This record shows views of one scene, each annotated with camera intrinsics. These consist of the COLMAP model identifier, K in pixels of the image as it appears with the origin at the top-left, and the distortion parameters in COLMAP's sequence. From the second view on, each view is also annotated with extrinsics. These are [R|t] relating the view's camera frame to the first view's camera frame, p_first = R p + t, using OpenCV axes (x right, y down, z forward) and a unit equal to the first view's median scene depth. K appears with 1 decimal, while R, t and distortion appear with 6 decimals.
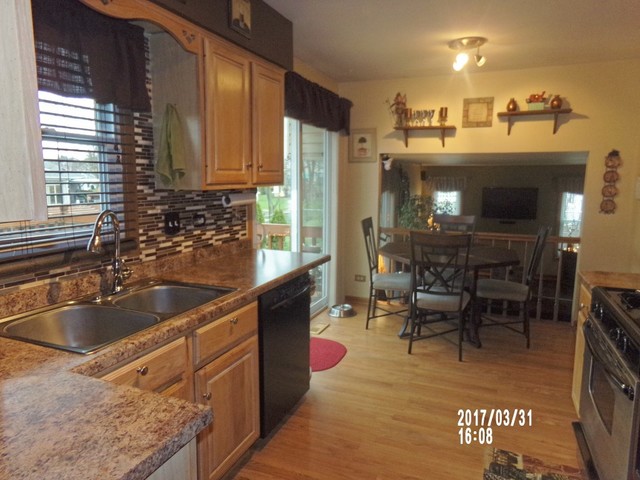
lens RADIAL K [[444.3, 0, 320.0], [0, 444.3, 240.0], [0, 0, 1]] dist [-0.093350, 0.209238]
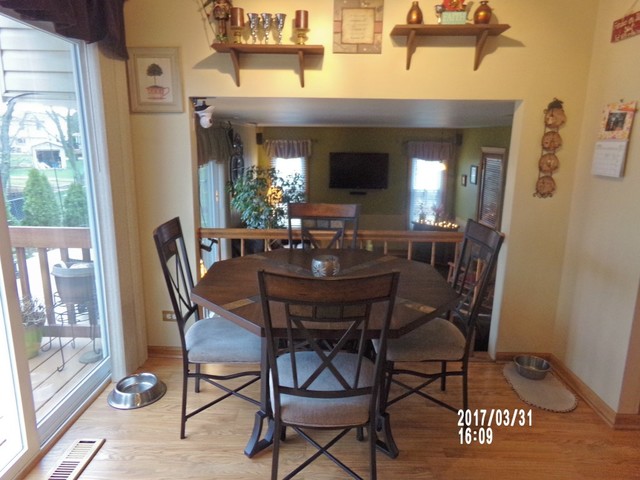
lens RADIAL K [[444.3, 0, 320.0], [0, 444.3, 240.0], [0, 0, 1]] dist [-0.093350, 0.209238]
pose [[0.931776, -0.075972, 0.354996, 0.084798], [0.047592, 0.994982, 0.088015, -0.063166], [-0.359901, -0.065116, 0.930715, 0.453120]]
